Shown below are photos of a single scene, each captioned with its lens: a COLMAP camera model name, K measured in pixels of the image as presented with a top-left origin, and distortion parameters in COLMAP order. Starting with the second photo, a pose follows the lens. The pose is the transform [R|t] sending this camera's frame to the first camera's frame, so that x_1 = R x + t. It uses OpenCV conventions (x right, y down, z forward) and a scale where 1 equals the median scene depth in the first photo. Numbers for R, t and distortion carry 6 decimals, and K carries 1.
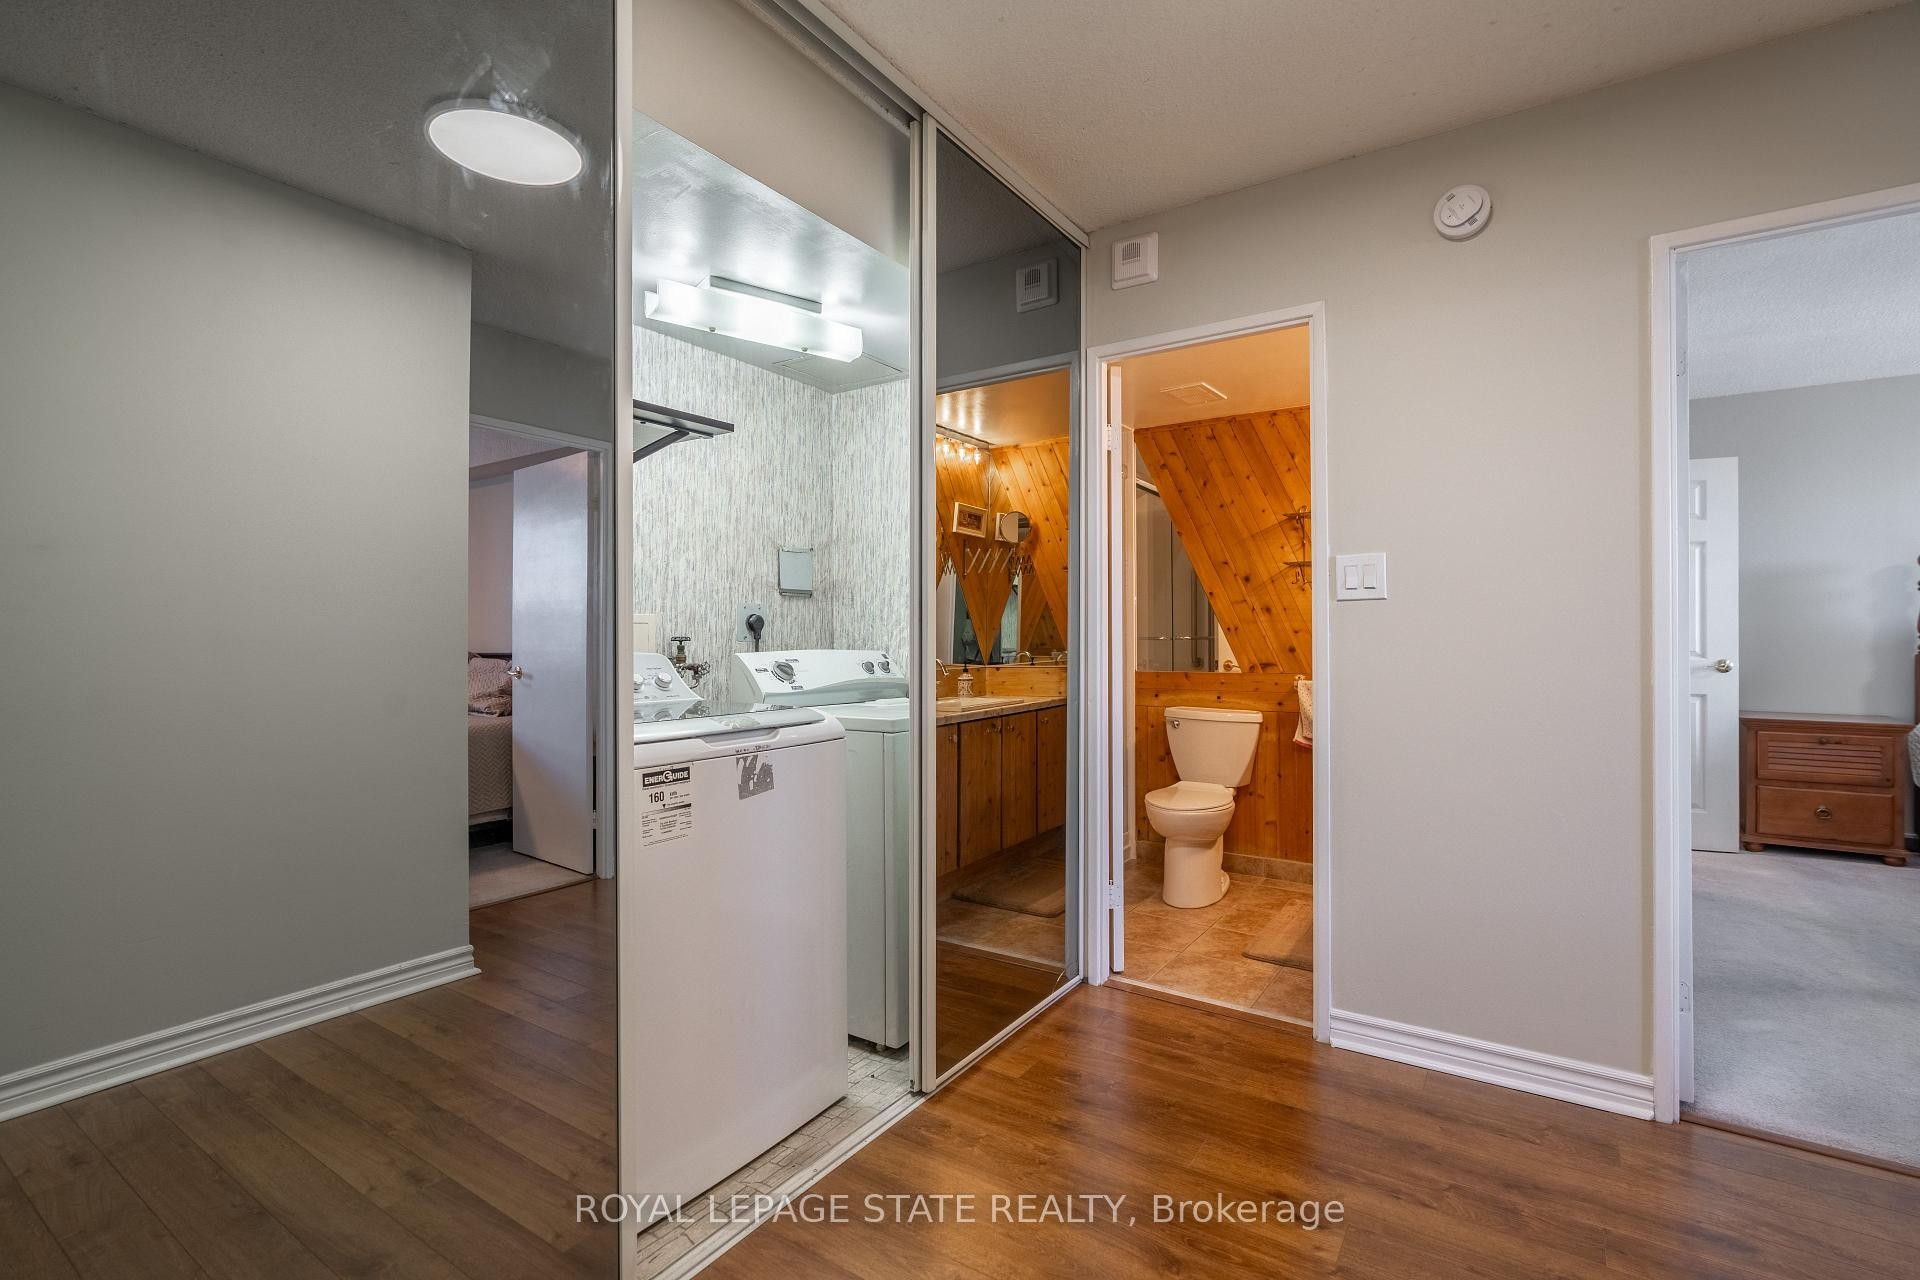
lens RADIAL K [[882.5, 0, 958.5], [0, 882.5, 635.2], [0, 0, 1]] dist [-0.004575, 0.000367]
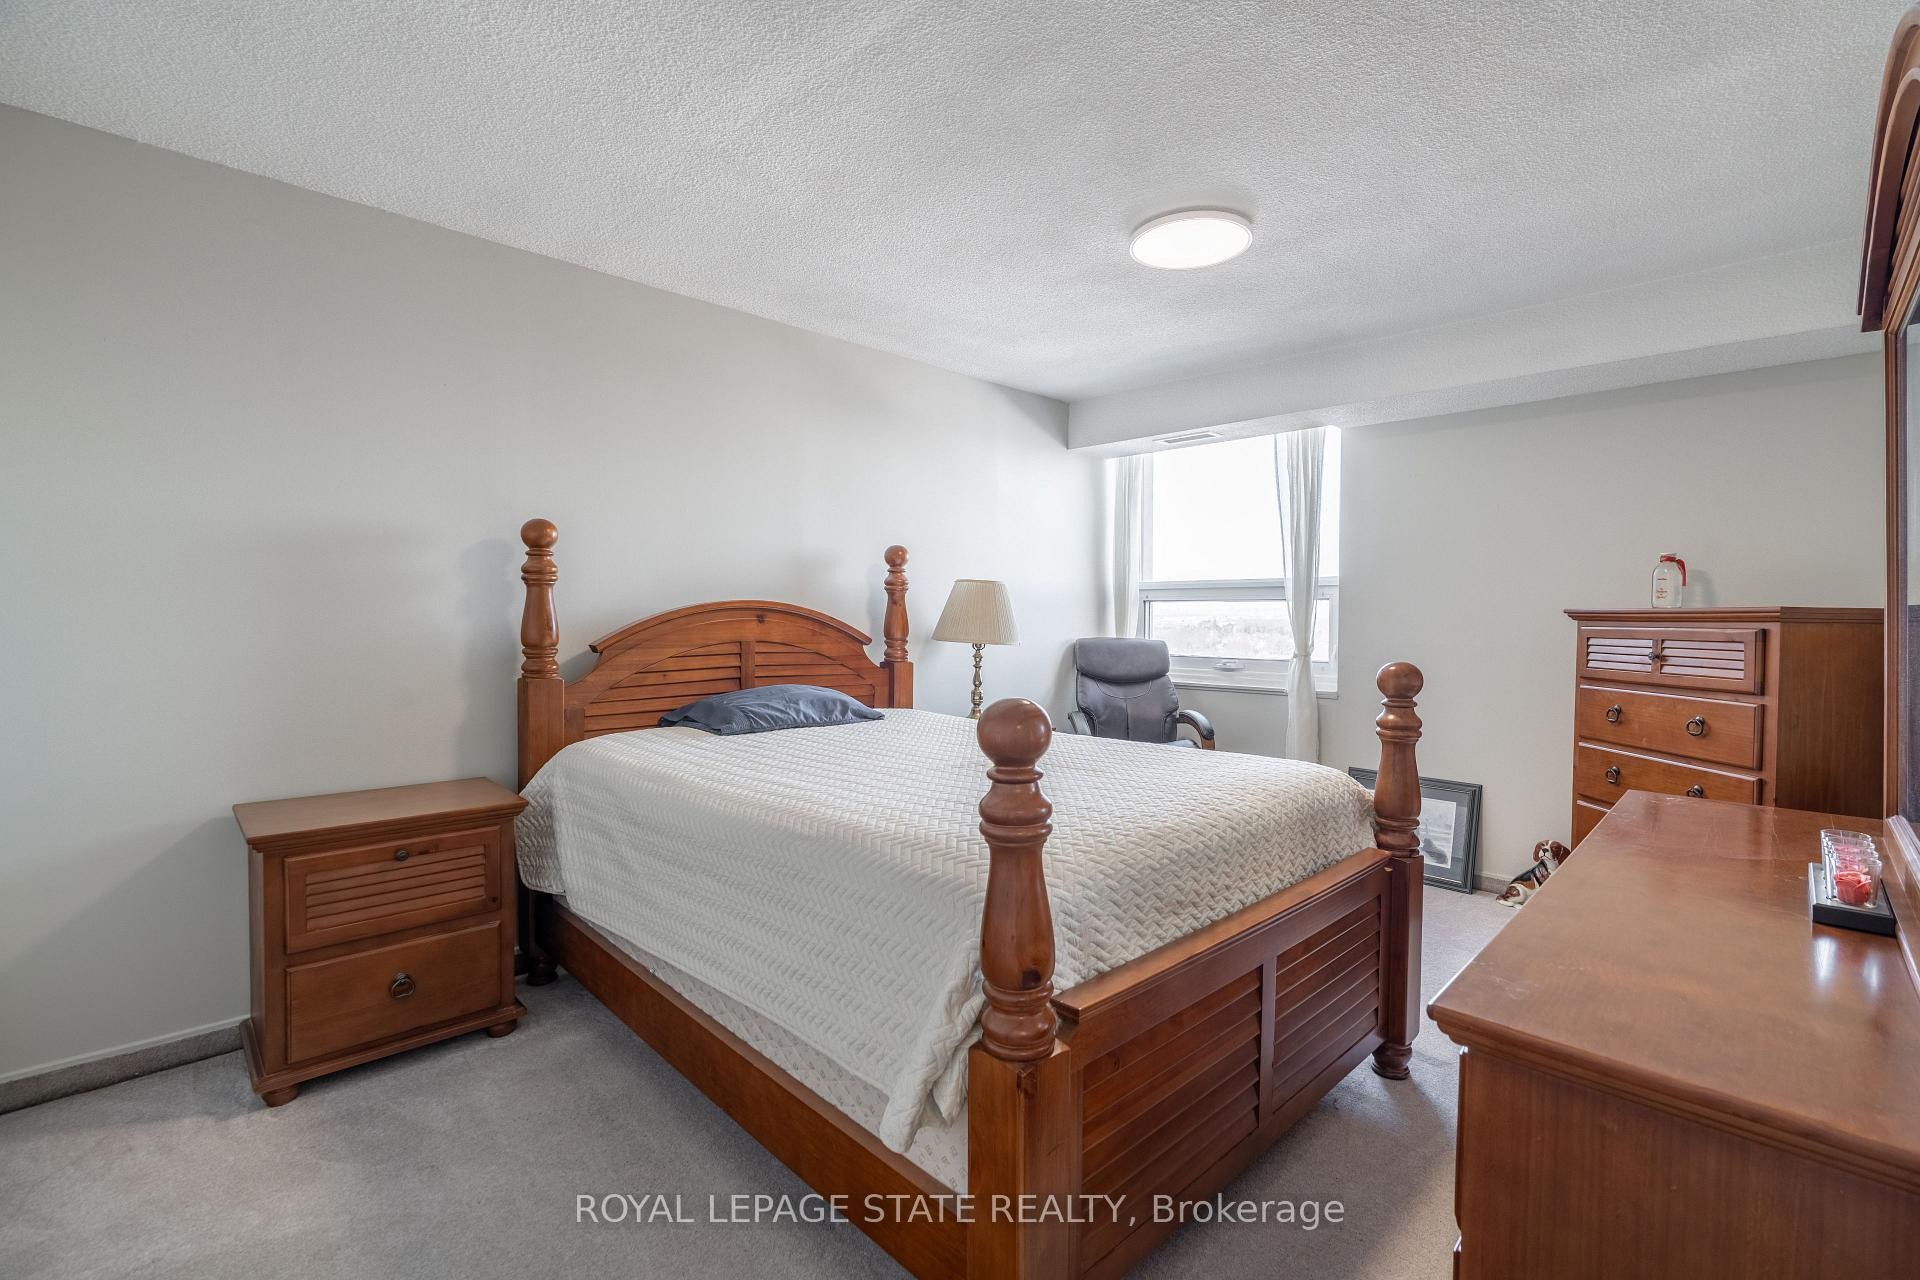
lens RADIAL K [[858.6, 0, 953.7], [0, 858.6, 634.2], [0, 0, 1]] dist [-0.003696, -0.000166]
pose [[0.214568, -0.024545, 0.976401, 0.410673], [-0.009365, 0.999587, 0.027186, -0.023095], [-0.976664, -0.014977, 0.214250, 0.419308]]
